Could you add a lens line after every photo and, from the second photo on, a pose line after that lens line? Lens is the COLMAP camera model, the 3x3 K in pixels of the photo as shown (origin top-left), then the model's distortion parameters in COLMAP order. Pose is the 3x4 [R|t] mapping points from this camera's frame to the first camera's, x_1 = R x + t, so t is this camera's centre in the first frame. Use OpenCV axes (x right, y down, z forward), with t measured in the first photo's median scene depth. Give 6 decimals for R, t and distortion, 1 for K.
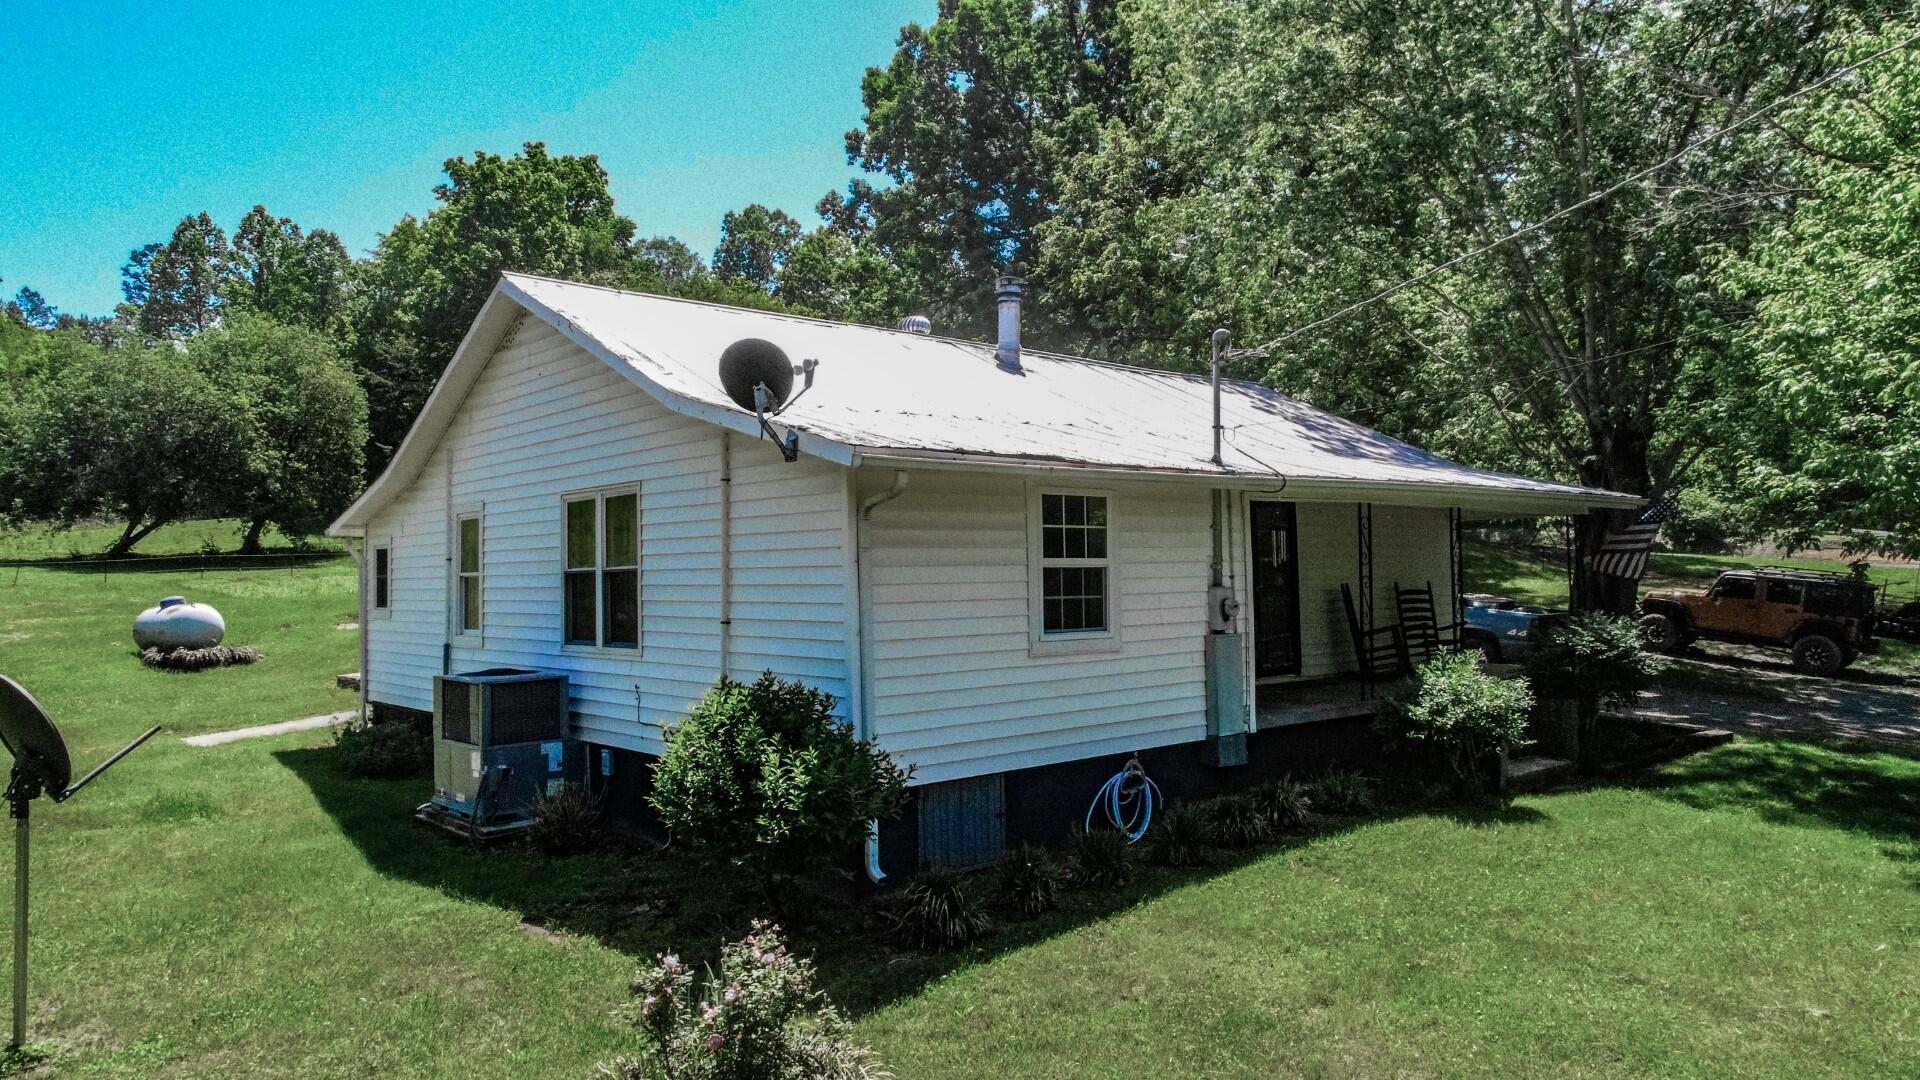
lens RADIAL K [[1282.0, 0, 954.6], [0, 1282.0, 536.9], [0, 0, 1]] dist [-0.004578, -0.001734]
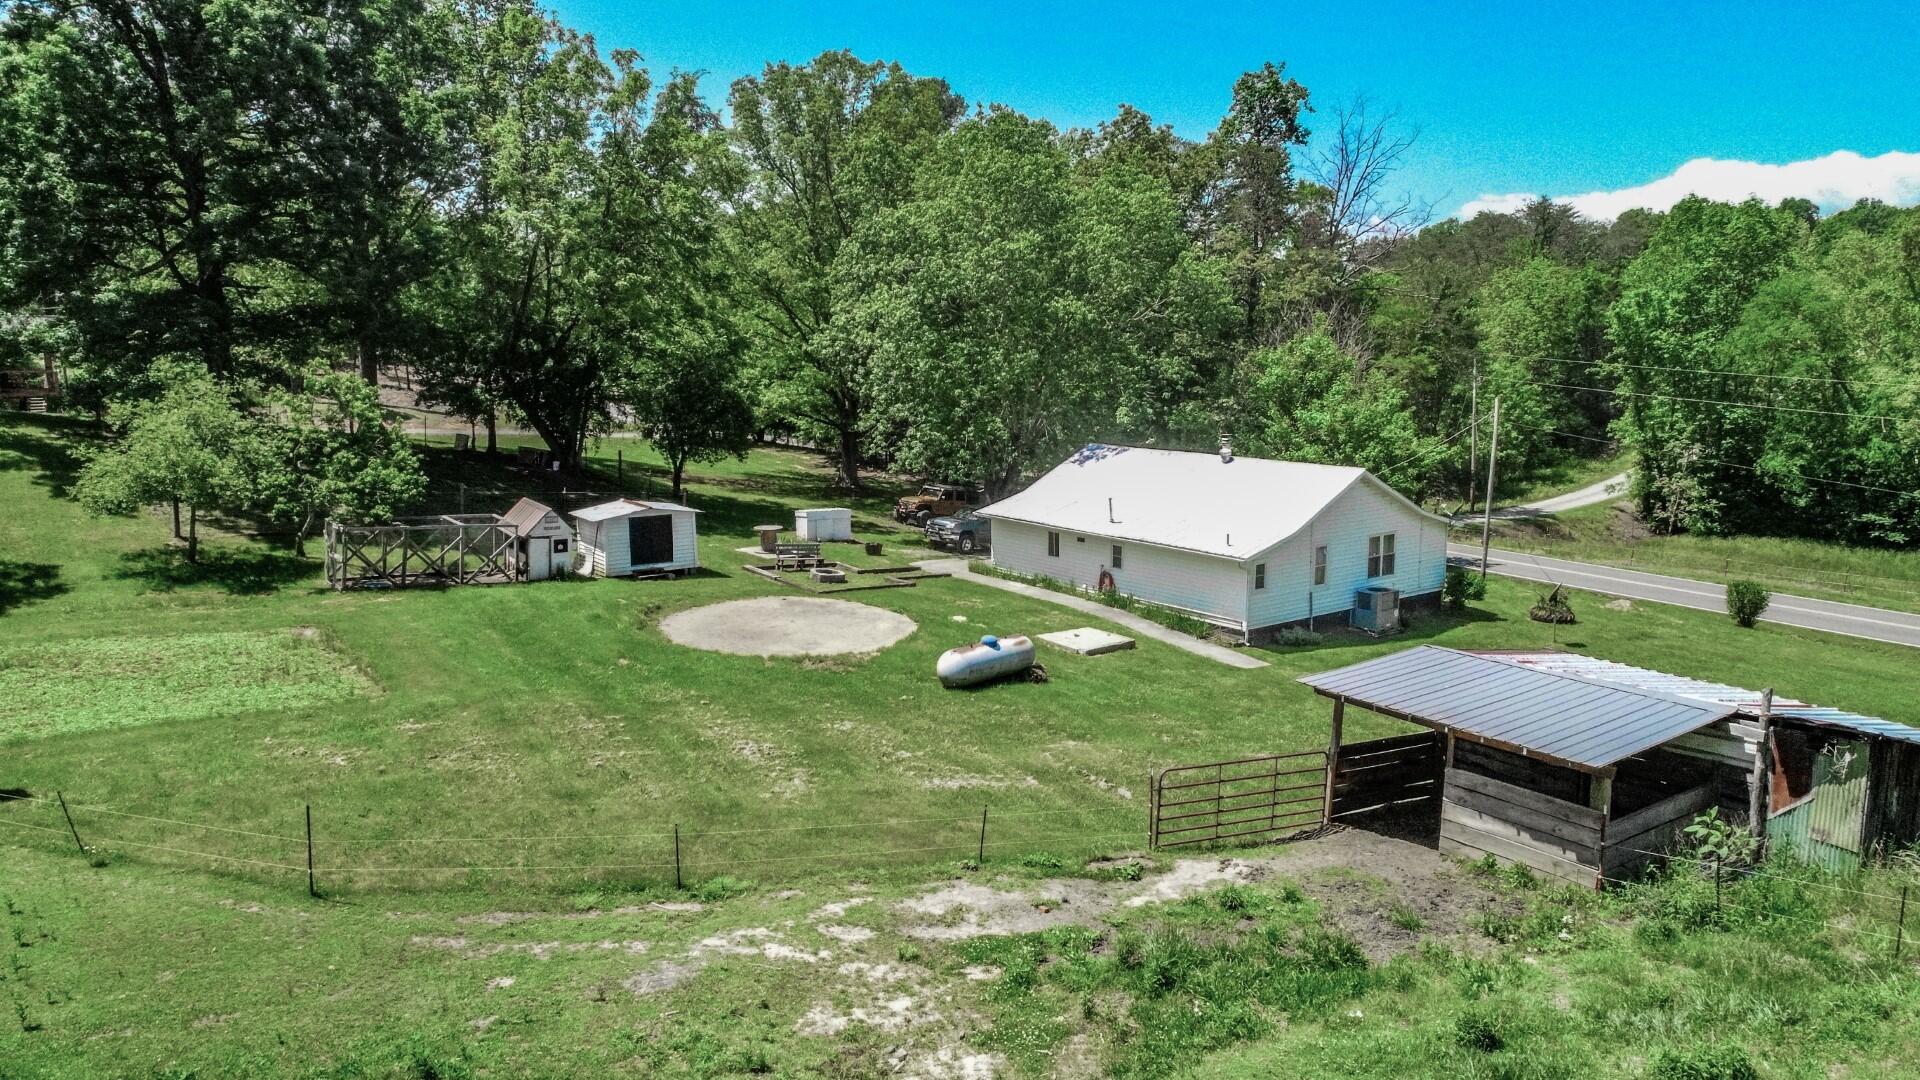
lens RADIAL K [[1282.0, 0, 954.6], [0, 1282.0, 536.9], [0, 0, 1]] dist [-0.004578, -0.001734]
pose [[0.058403, -0.138092, 0.988696, -1.922349], [-0.045781, 0.988974, 0.140835, -0.235451], [-0.997243, -0.053489, 0.051437, 0.989639]]
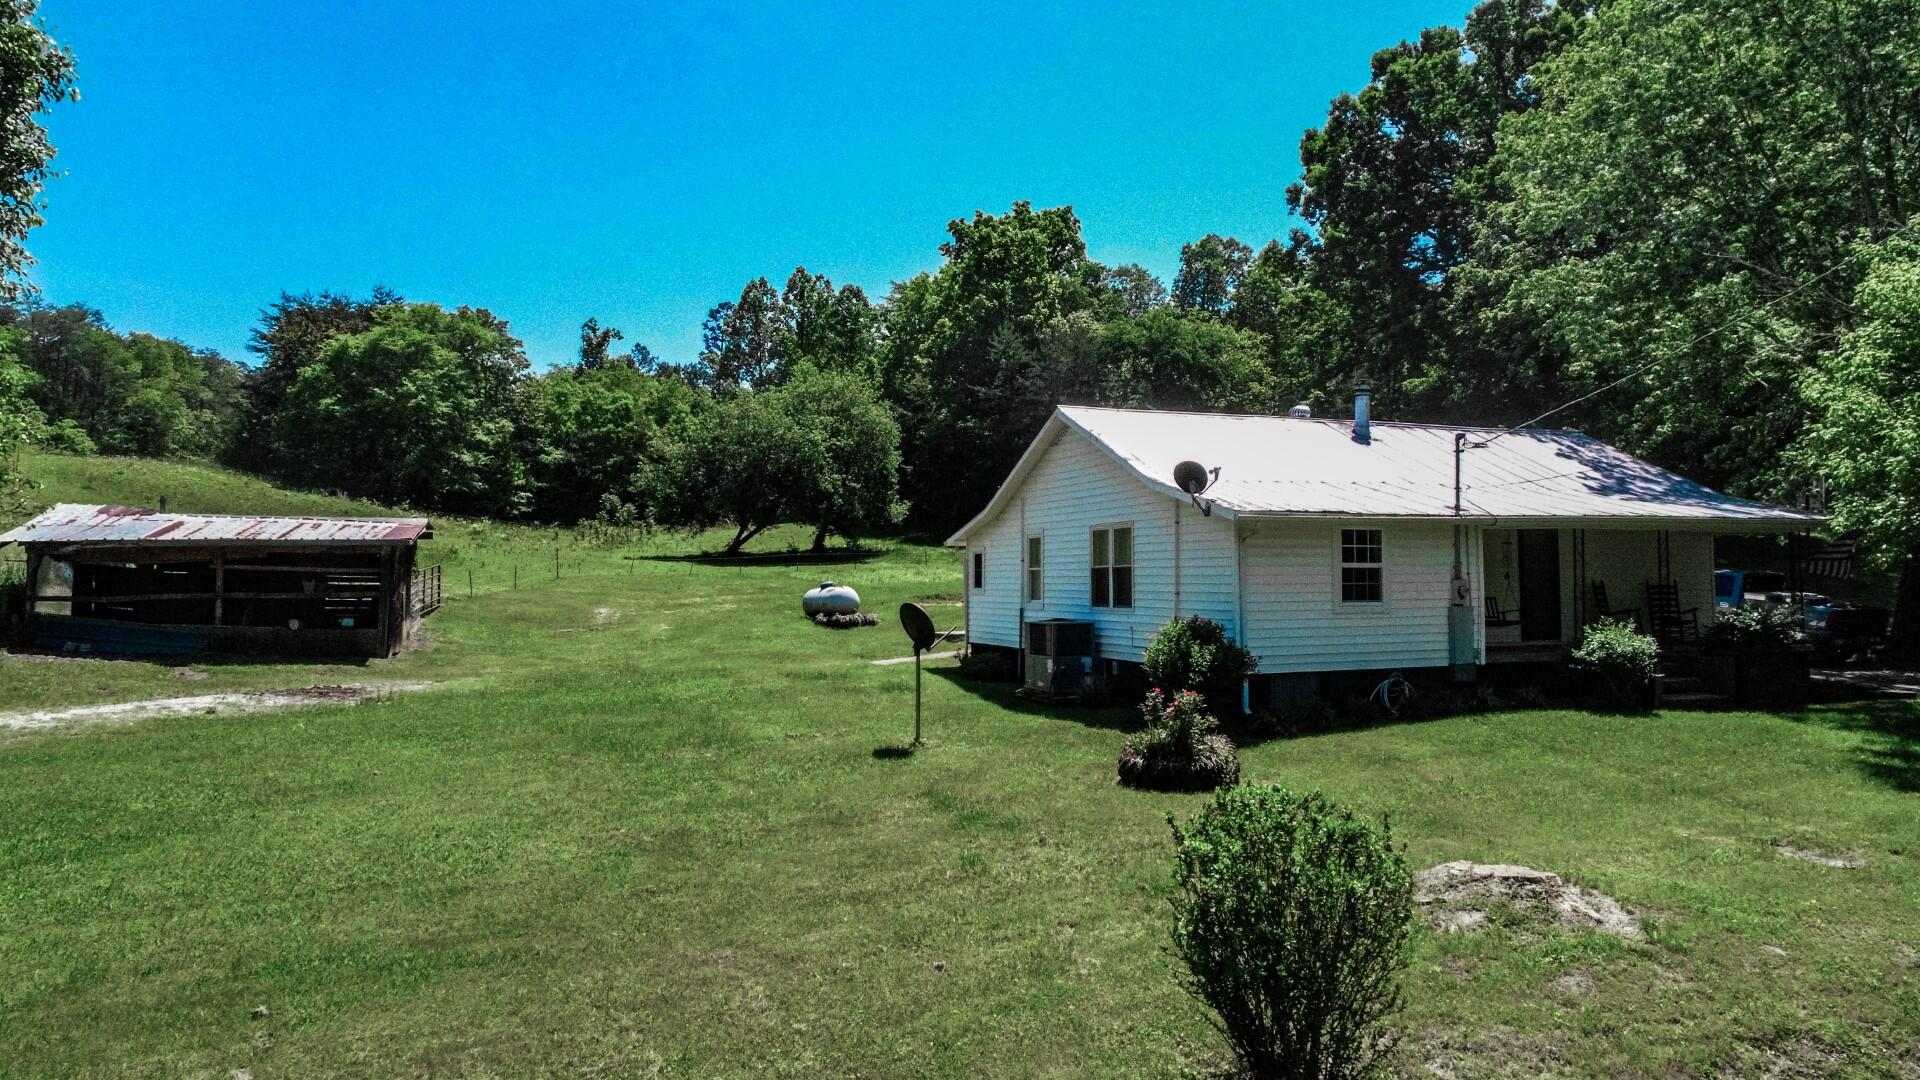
lens RADIAL K [[1282.0, 0, 954.6], [0, 1282.0, 536.9], [0, 0, 1]] dist [-0.004578, -0.001734]
pose [[0.937776, -0.000155, -0.347240, 0.080327], [0.000722, 0.999999, 0.001502, -0.010615], [0.347240, -0.001660, 0.937775, -0.419816]]
